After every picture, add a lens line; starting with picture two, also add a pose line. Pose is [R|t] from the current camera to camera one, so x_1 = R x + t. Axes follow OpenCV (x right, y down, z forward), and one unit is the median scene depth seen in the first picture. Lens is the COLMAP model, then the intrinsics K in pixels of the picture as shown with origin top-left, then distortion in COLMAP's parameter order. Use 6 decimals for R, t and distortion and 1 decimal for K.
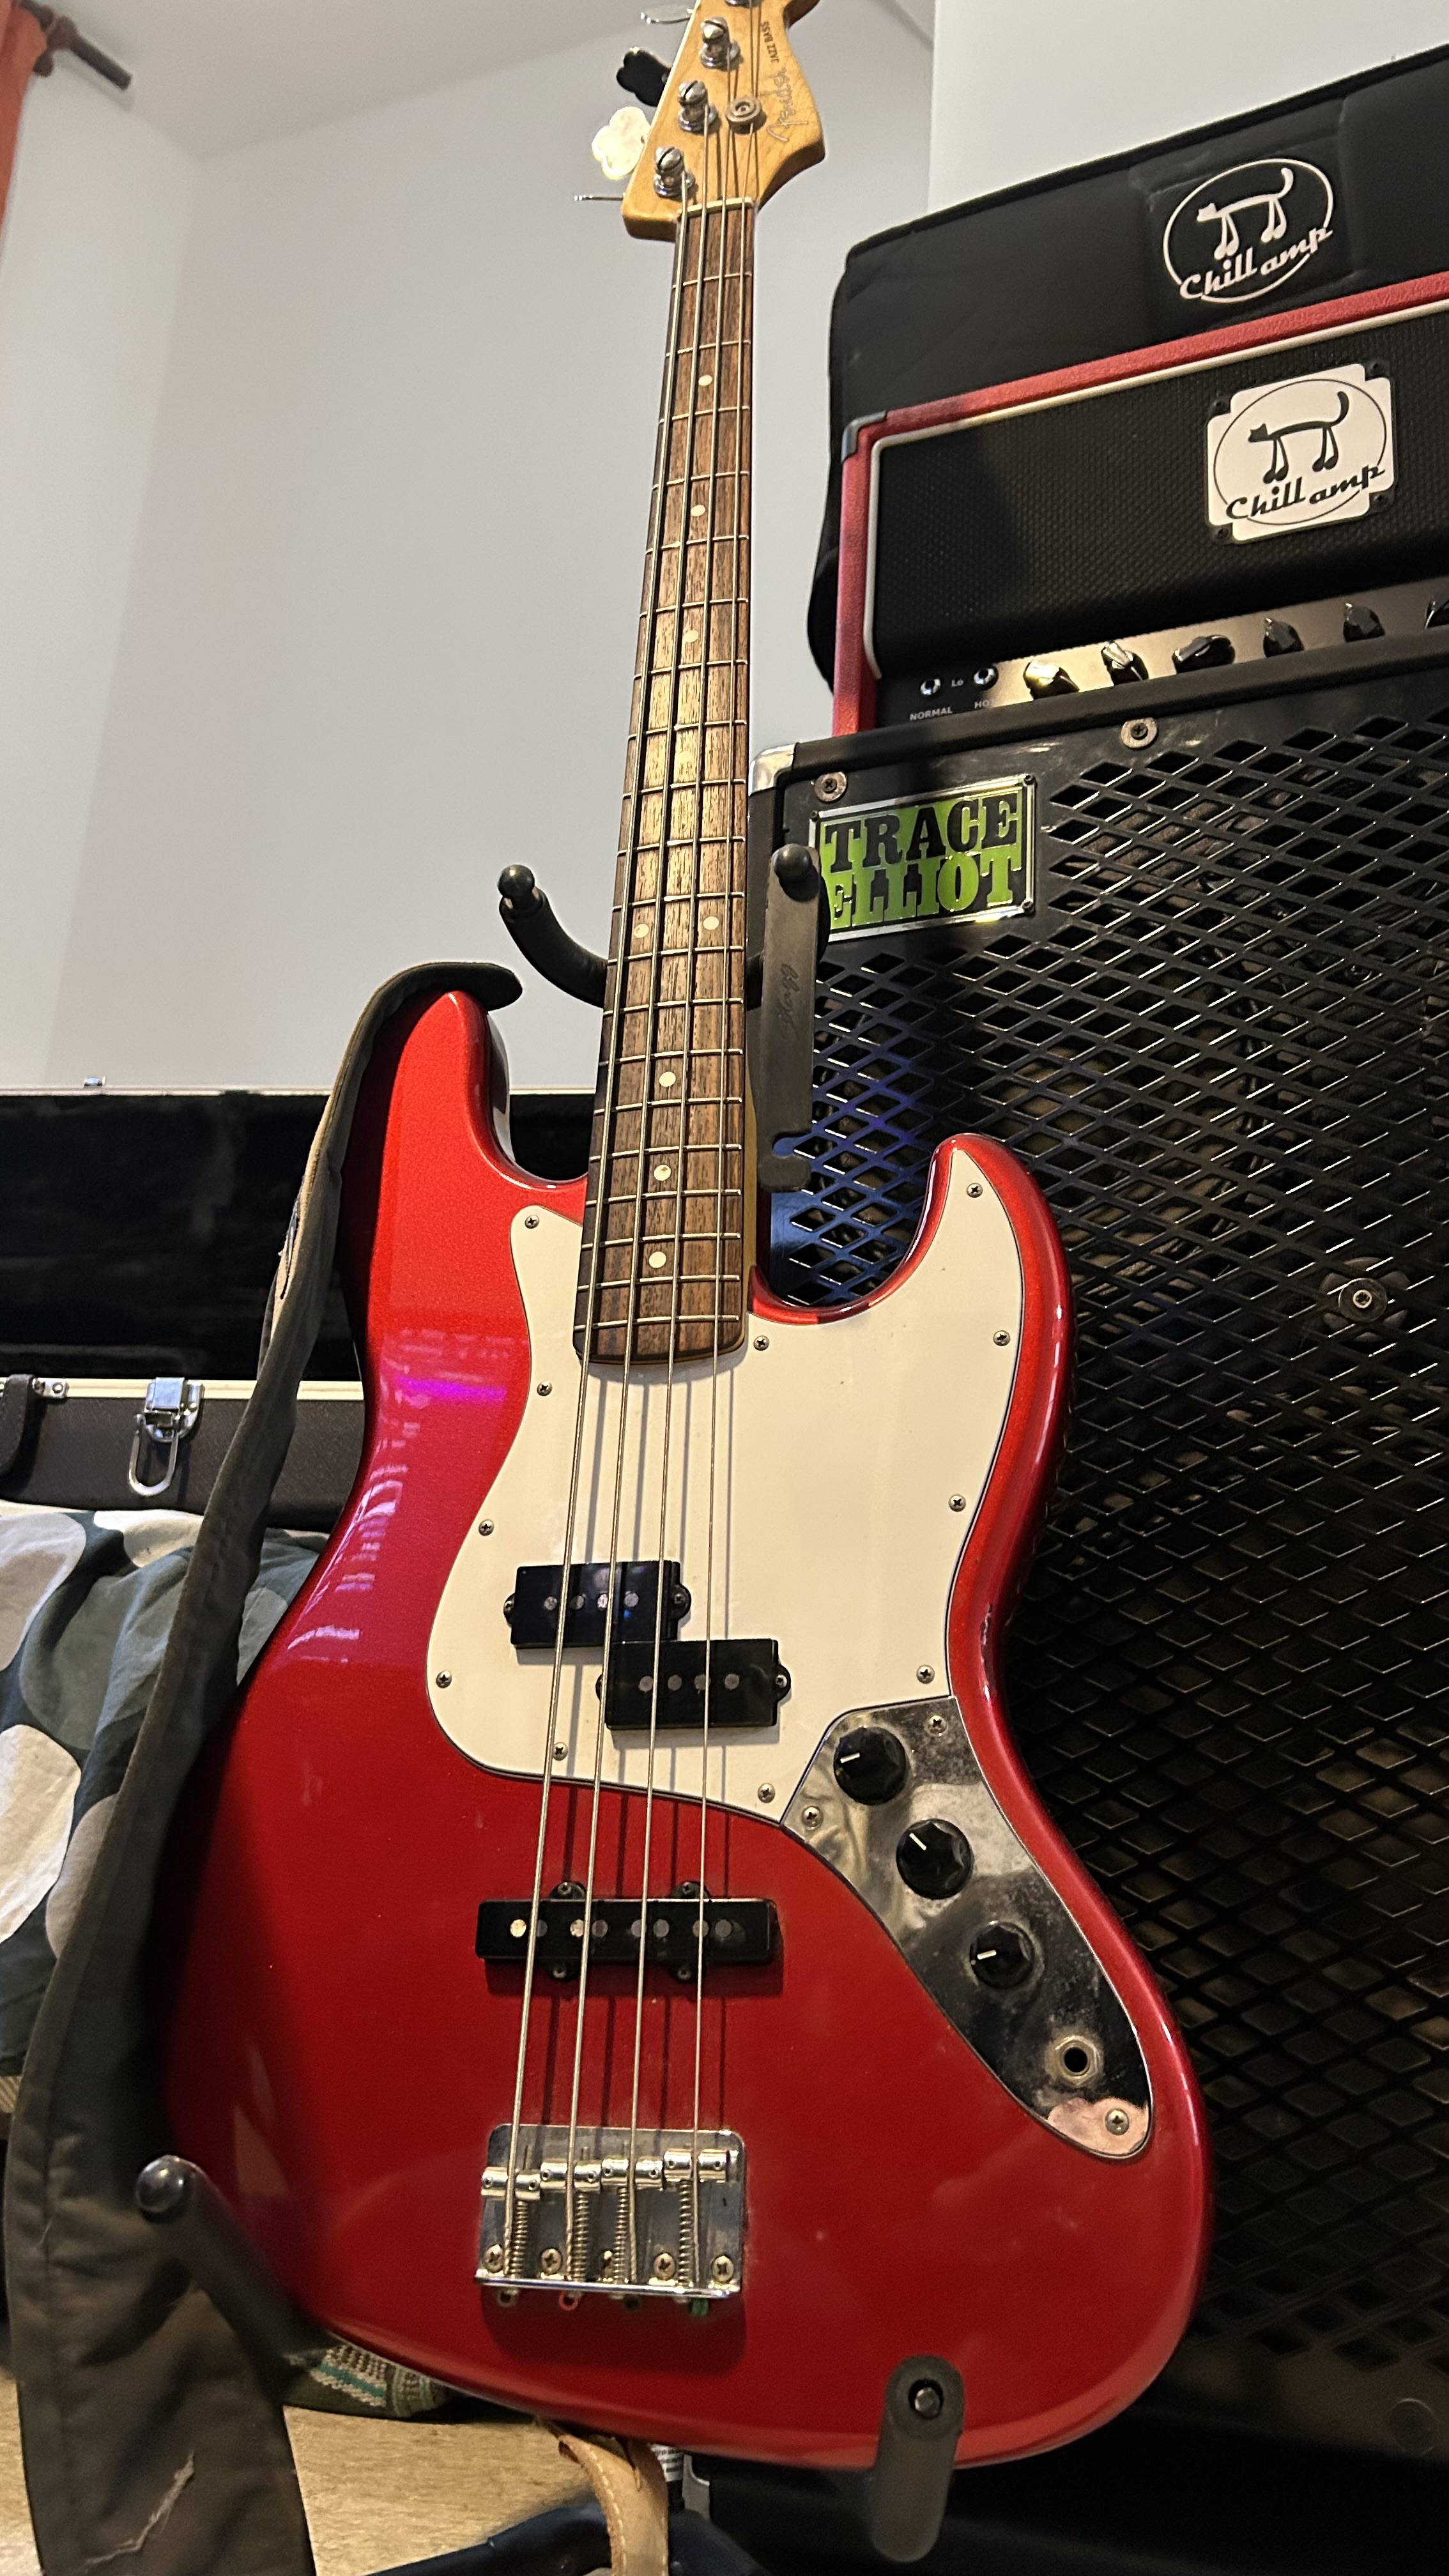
lens RADIAL K [[1892.4, 0, 724.5], [0, 1892.4, 1288.0], [0, 0, 1]] dist [-0.179344, 0.133227]
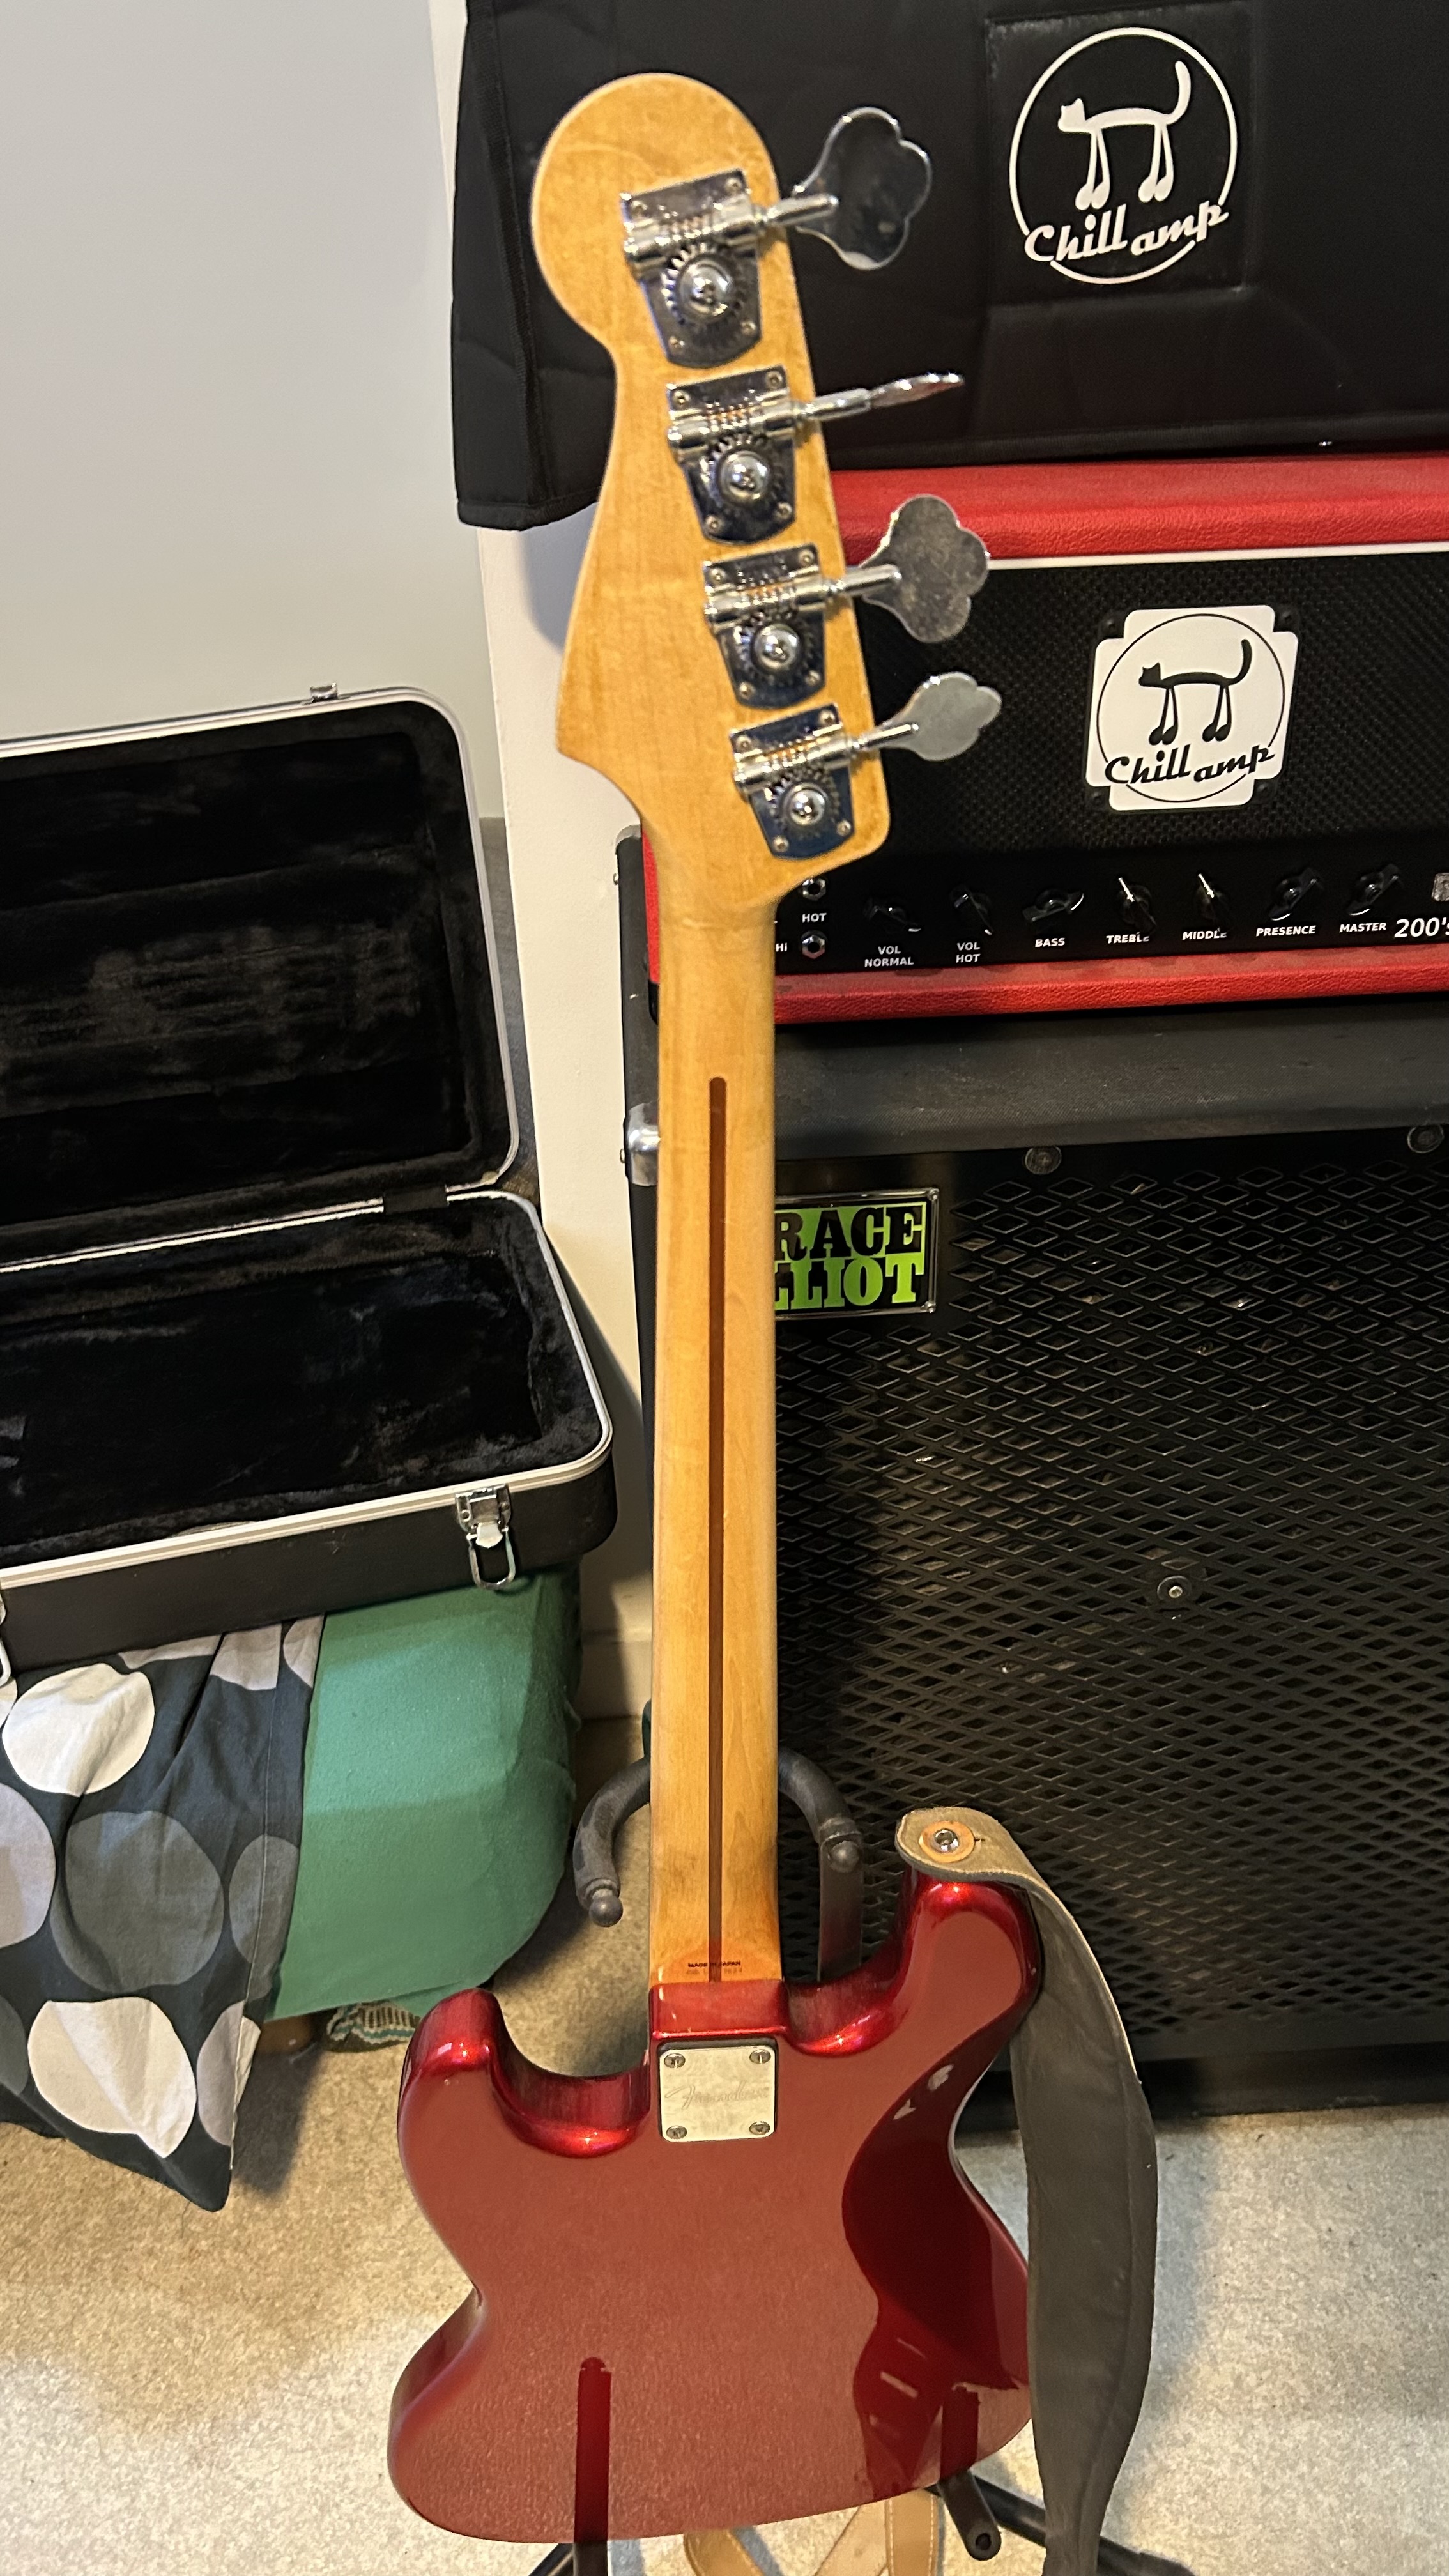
lens RADIAL K [[1892.4, 0, 724.5], [0, 1892.4, 1288.0], [0, 0, 1]] dist [-0.179344, 0.133227]
pose [[0.896436, -0.307381, 0.319249, -0.269625], [-0.027591, 0.680263, 0.732448, -0.931188], [-0.442314, -0.665401, 0.601332, 0.363532]]
